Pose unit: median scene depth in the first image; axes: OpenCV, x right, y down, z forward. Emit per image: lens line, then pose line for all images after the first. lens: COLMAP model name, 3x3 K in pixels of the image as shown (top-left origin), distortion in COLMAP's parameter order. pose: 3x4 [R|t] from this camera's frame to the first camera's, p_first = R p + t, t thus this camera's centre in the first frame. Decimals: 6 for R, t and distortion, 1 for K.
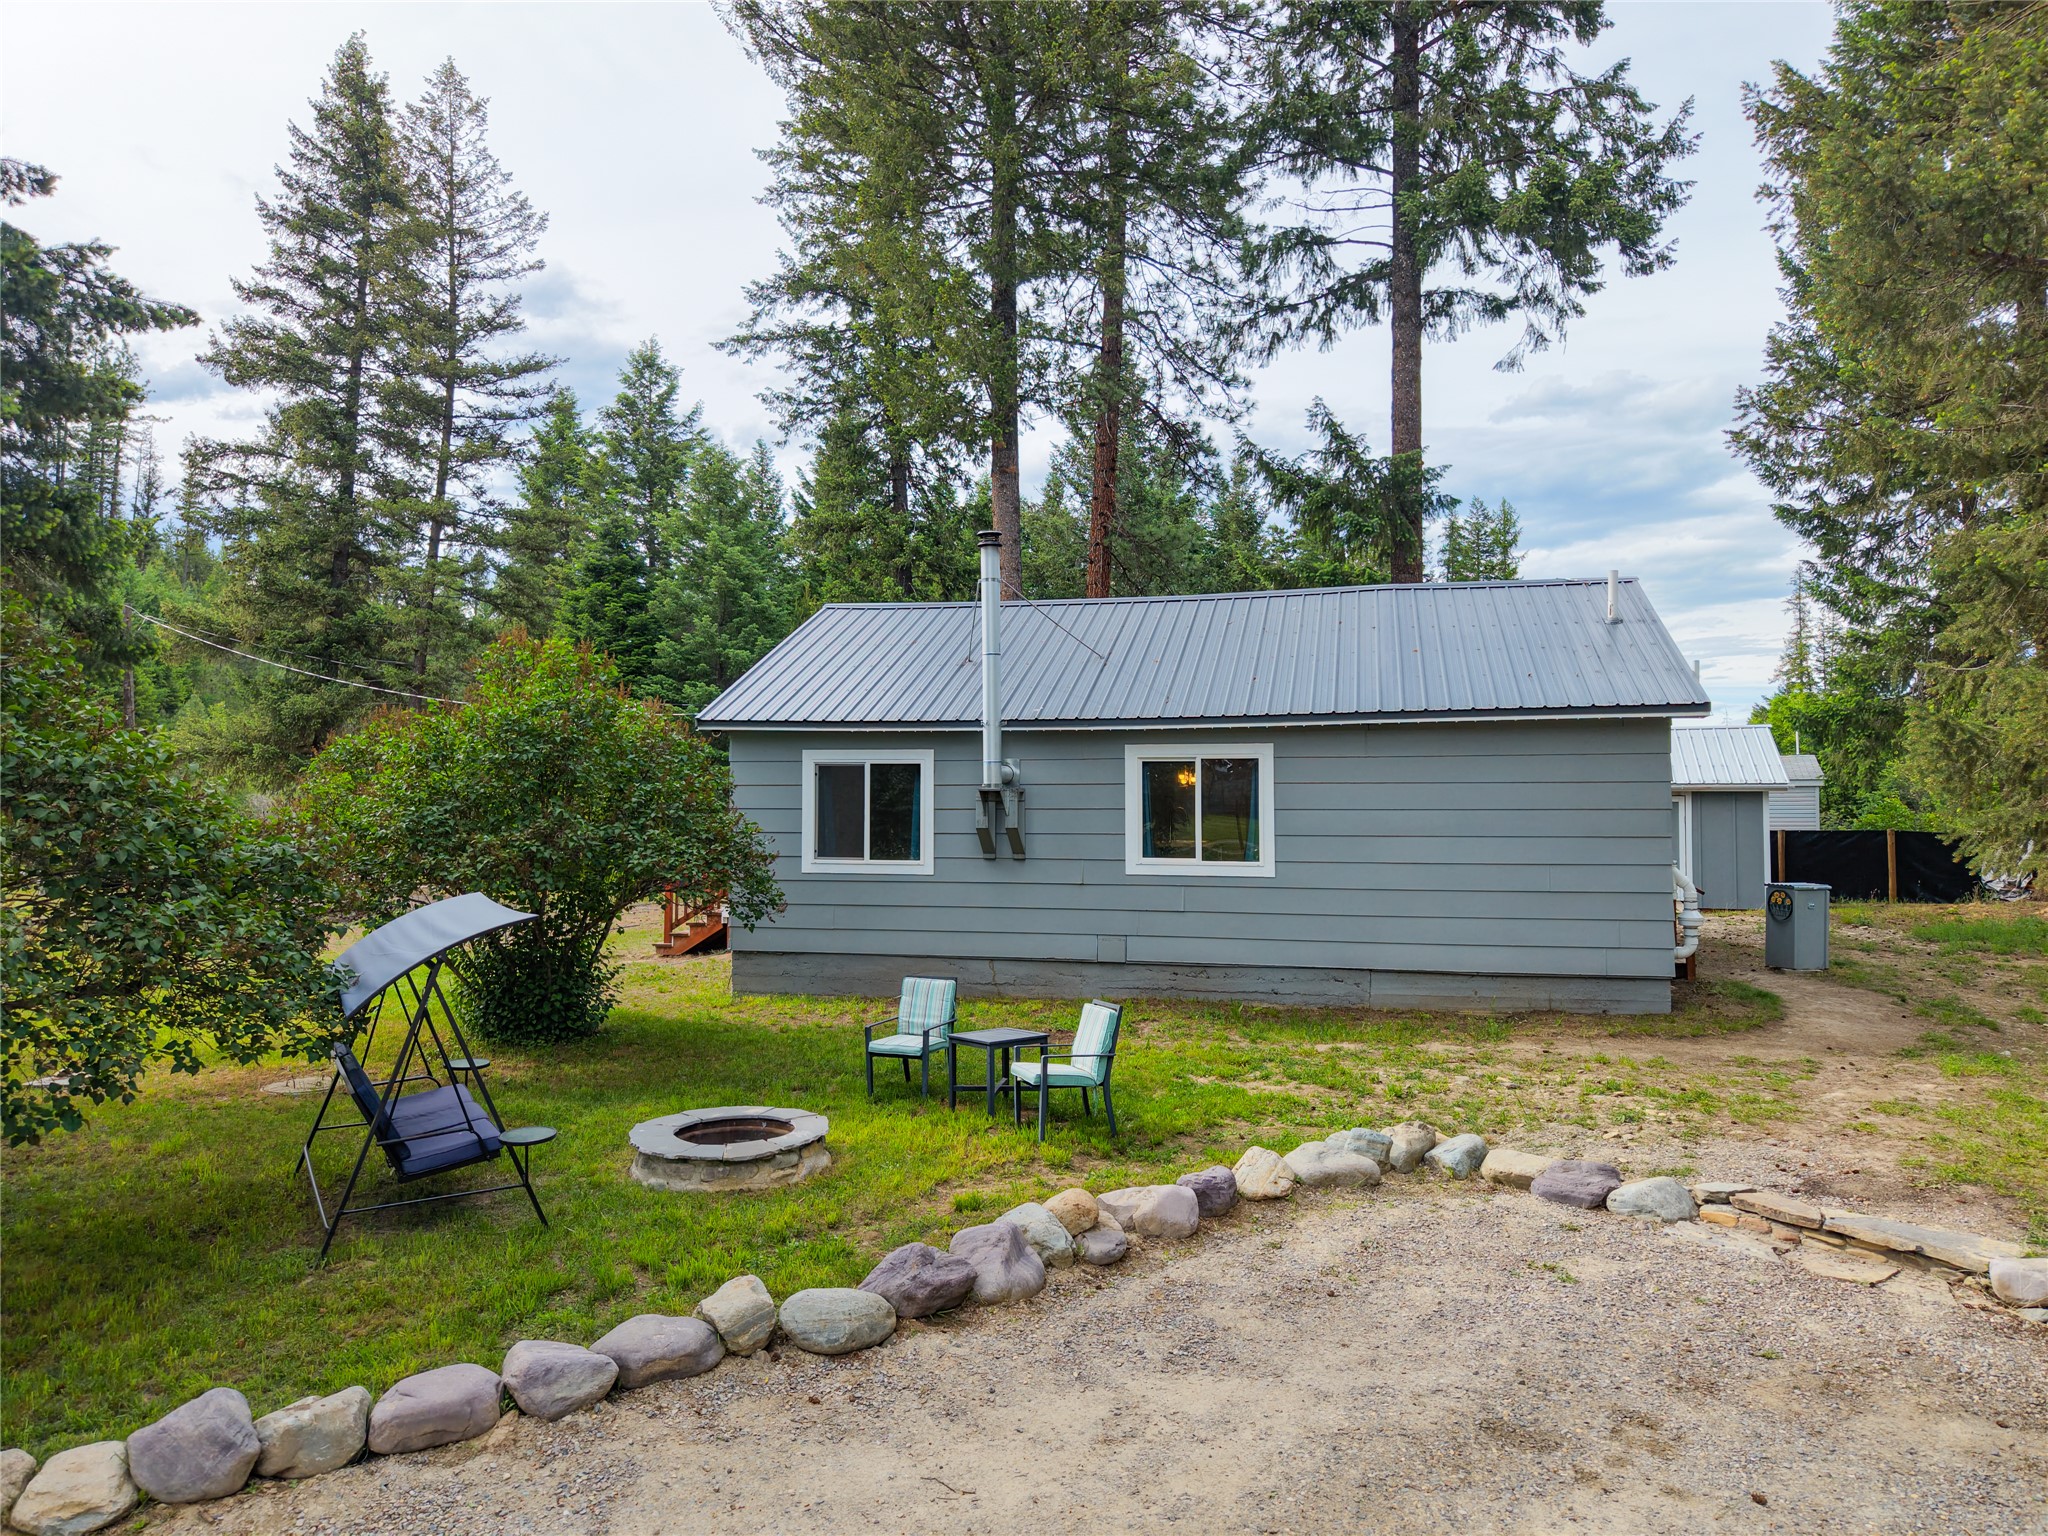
lens RADIAL K [[1370.6, 0, 1018.0], [0, 1370.6, 758.7], [0, 0, 1]] dist [0.021248, -0.023286]
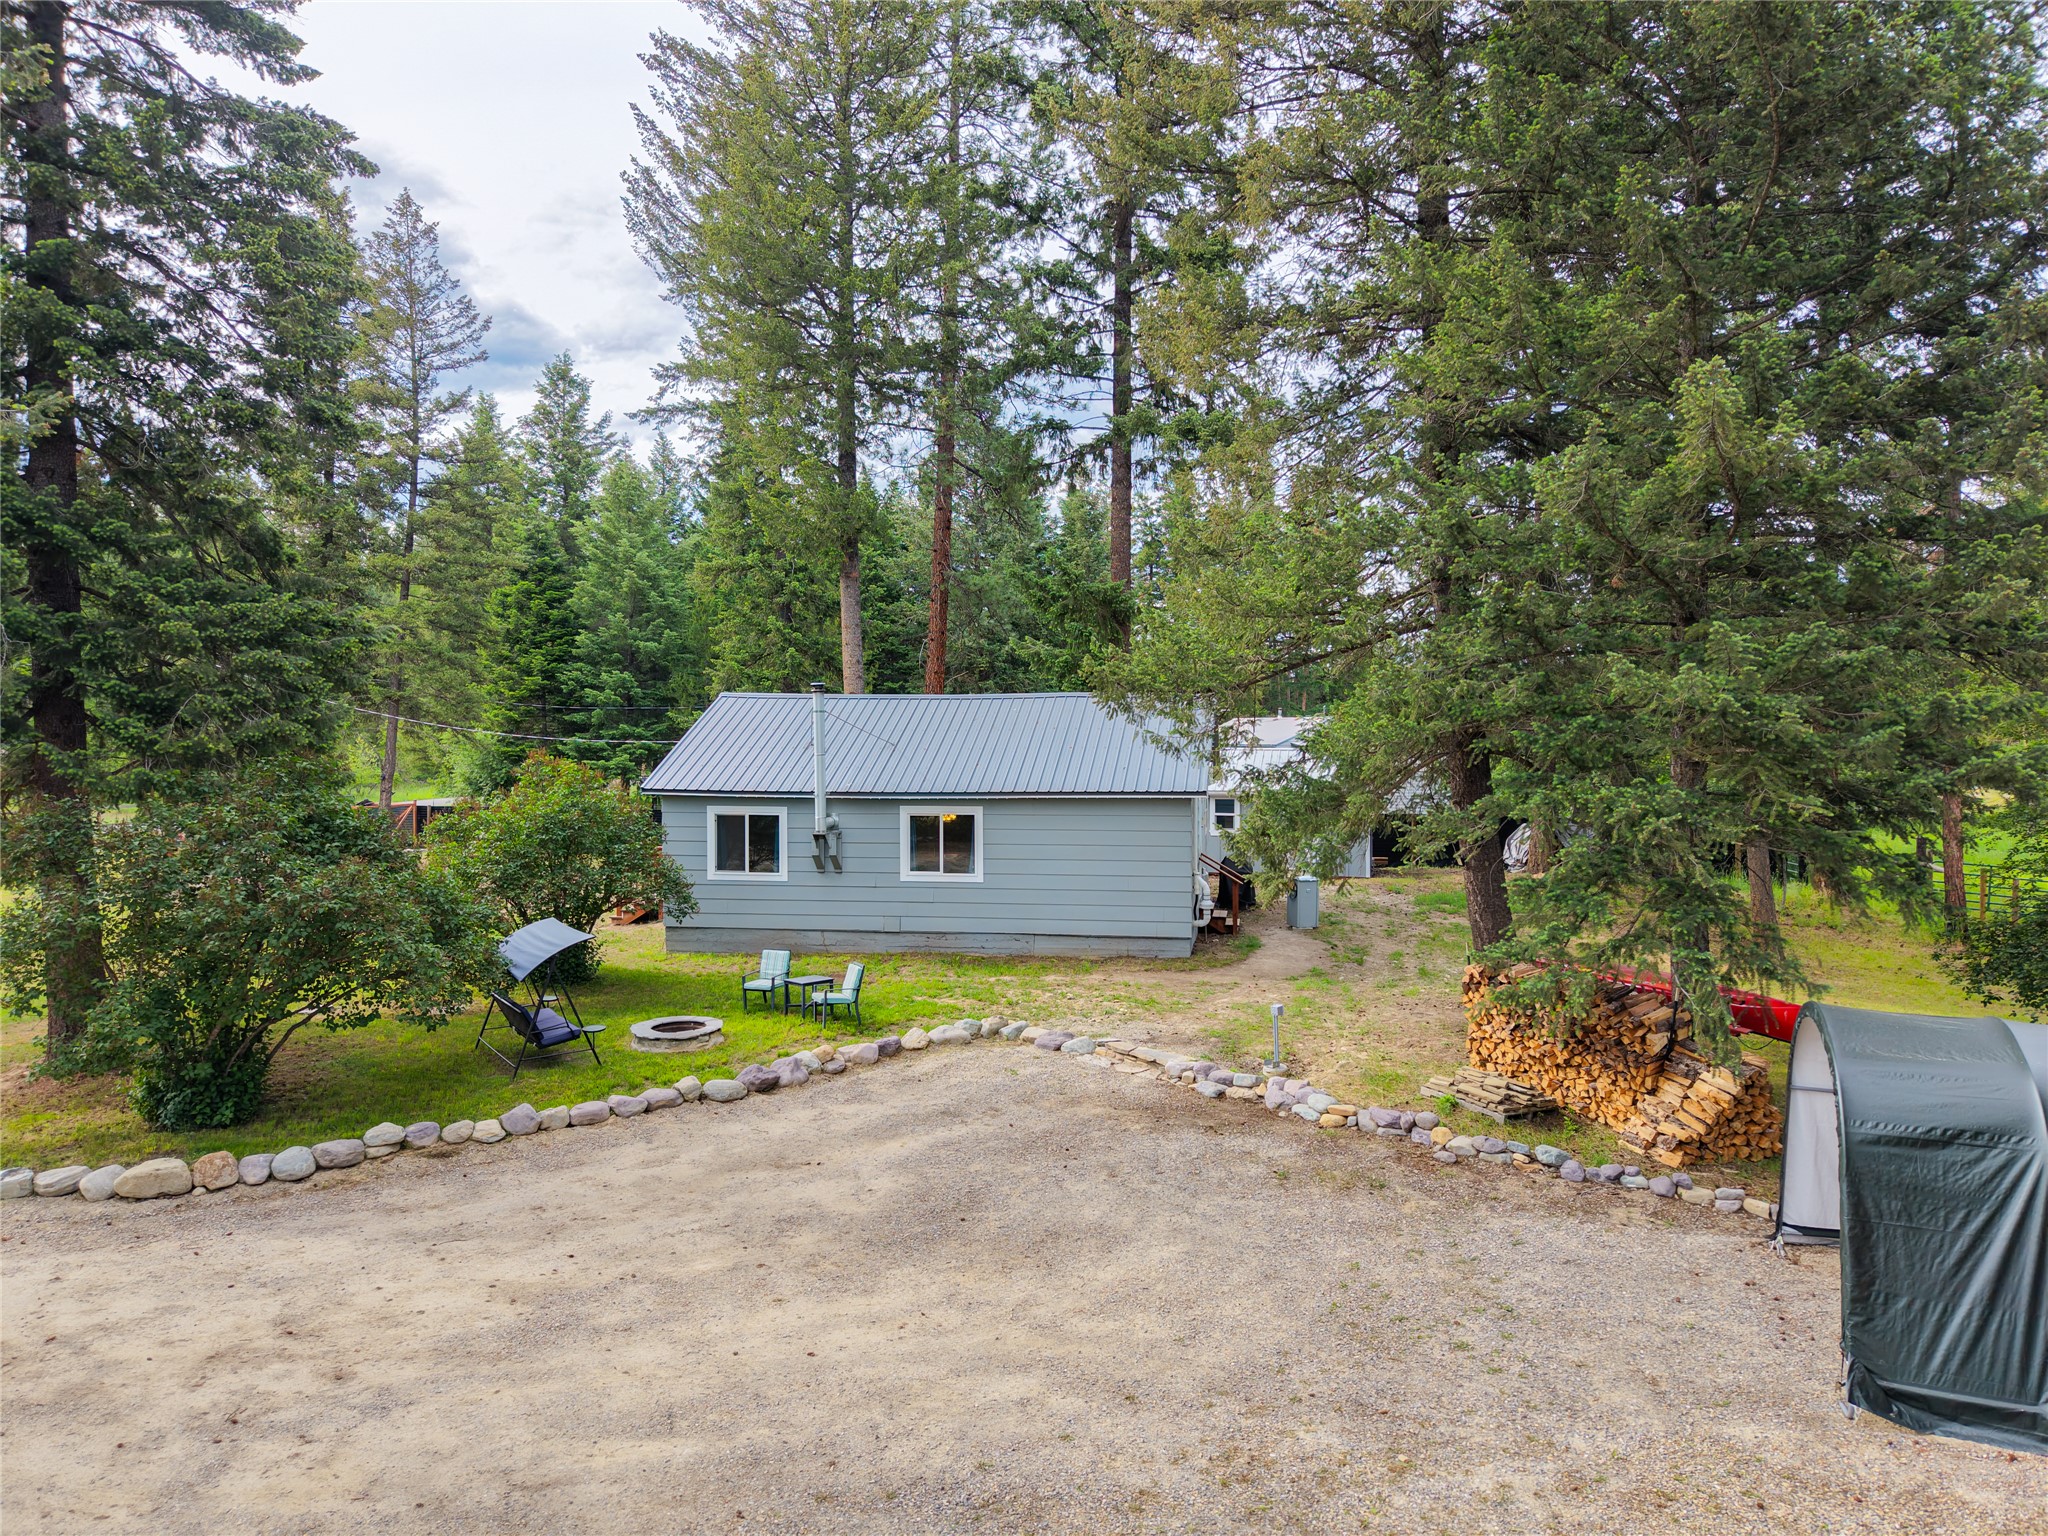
lens RADIAL K [[1370.6, 0, 1037.9], [0, 1370.6, 762.0], [0, 0, 1]] dist [0.021248, -0.023286]
pose [[0.996606, -0.004606, 0.082193, 0.108800], [-0.000420, 0.998136, 0.061027, -0.166243], [-0.082321, -0.060855, 0.994746, -0.702696]]
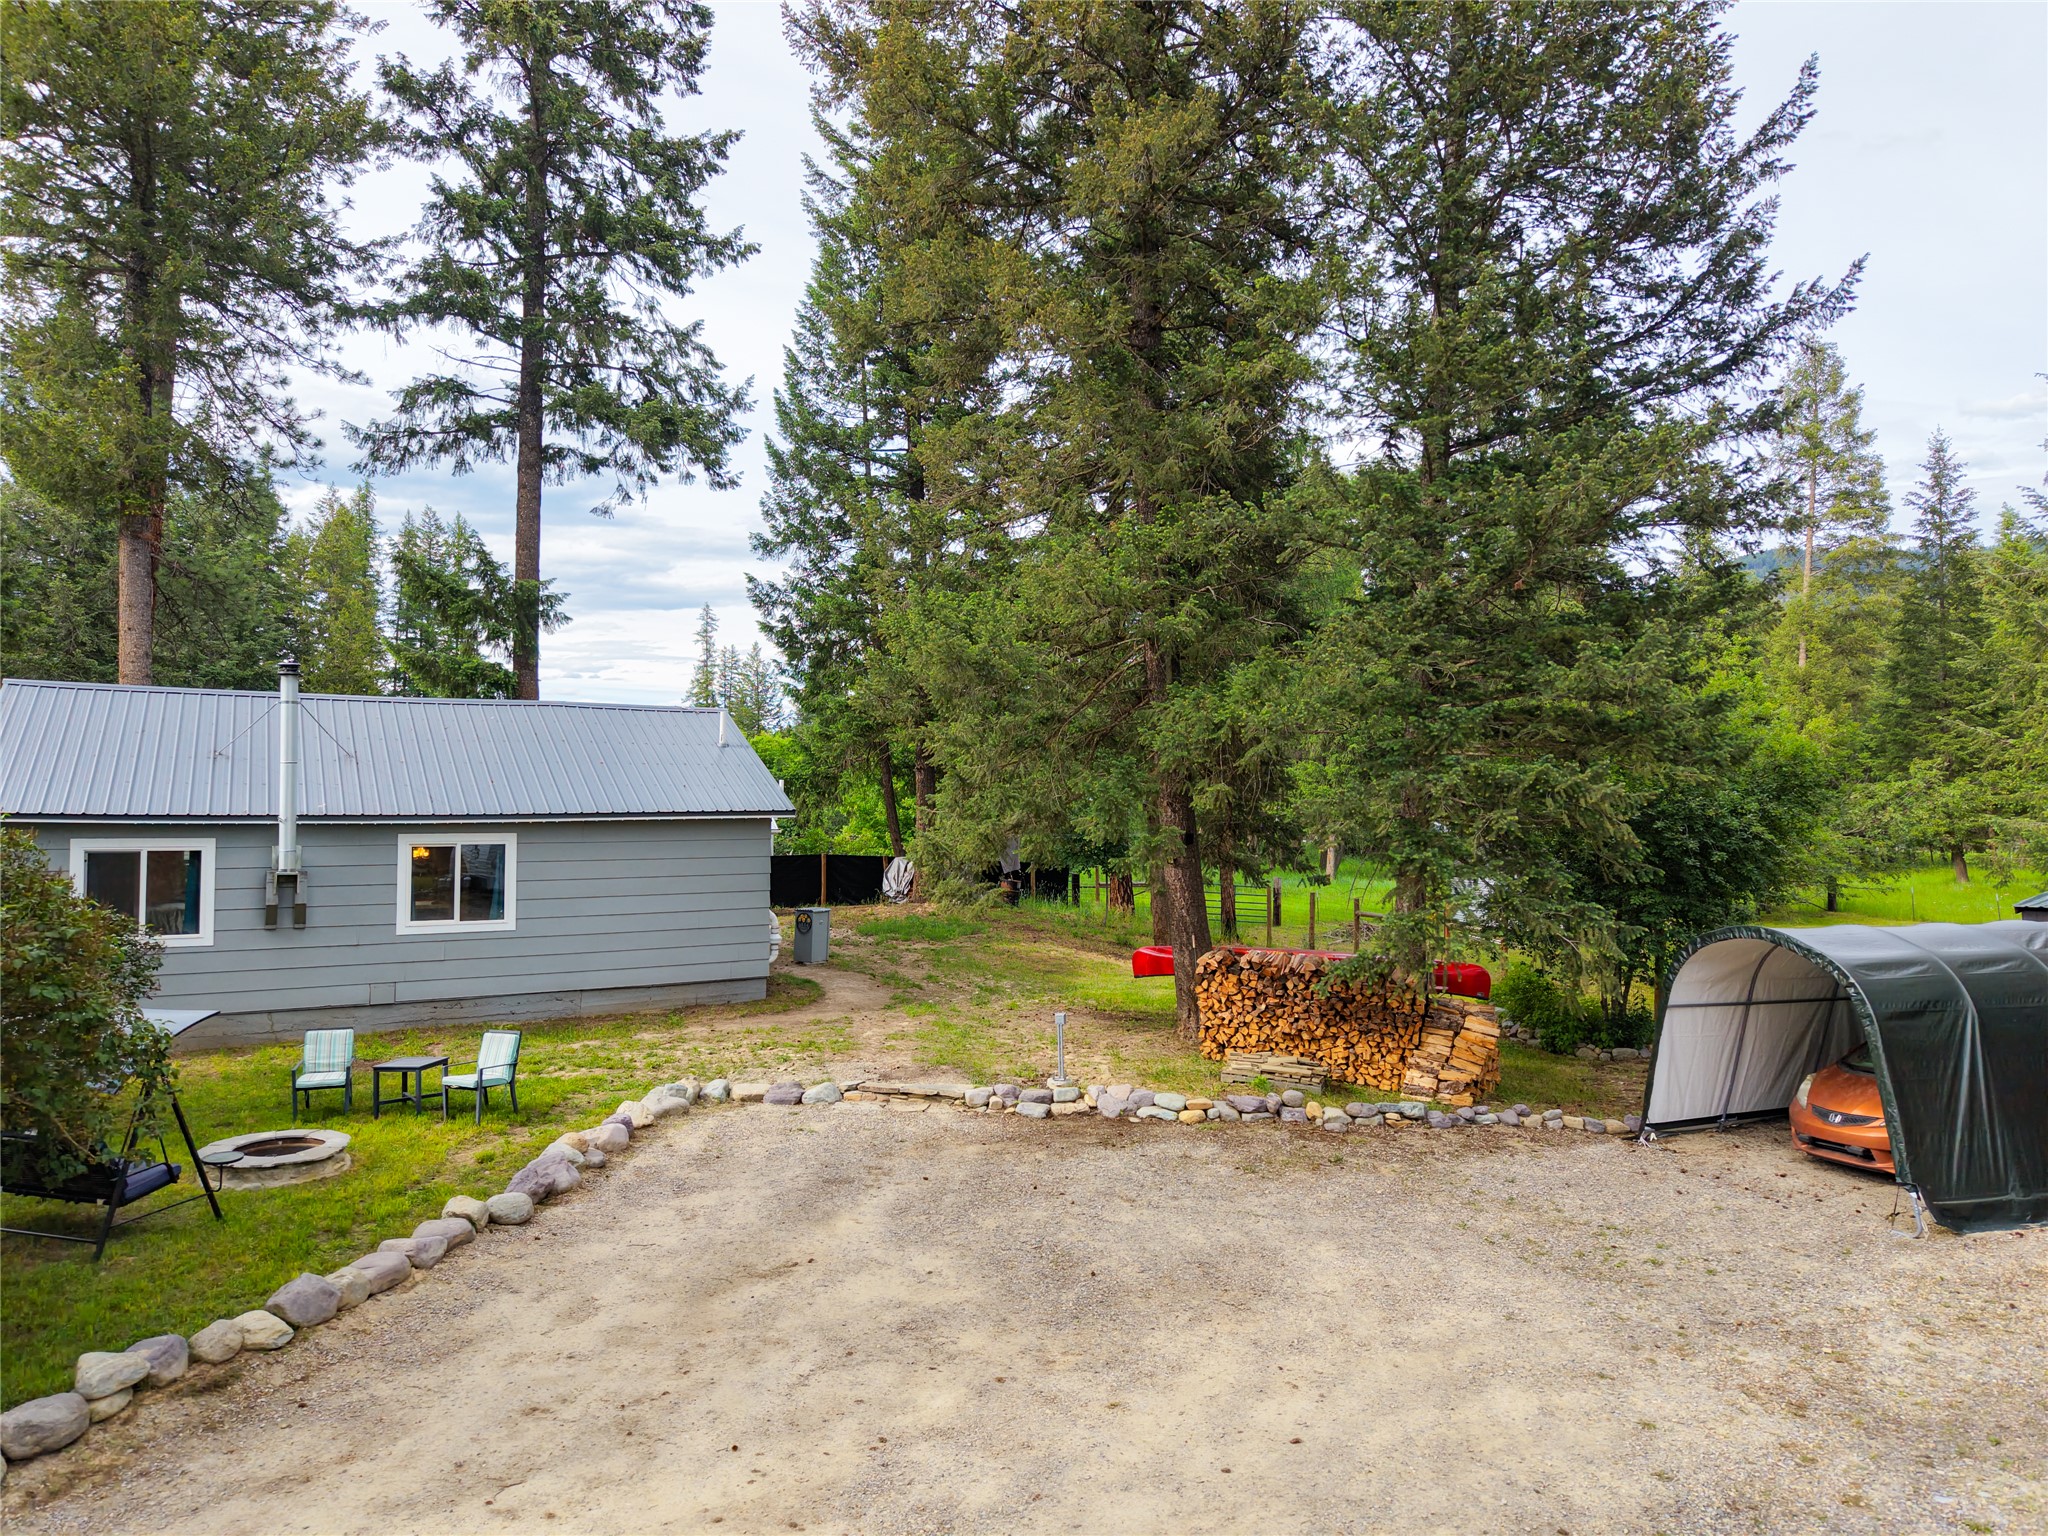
lens RADIAL K [[1370.6, 0, 1027.6], [0, 1370.6, 771.3], [0, 0, 1]] dist [0.021248, -0.023286]
pose [[0.723583, 0.013560, 0.690104, -0.380605], [-0.022866, 0.999729, 0.004331, -0.087385], [-0.689858, -0.018913, 0.723698, -0.342093]]
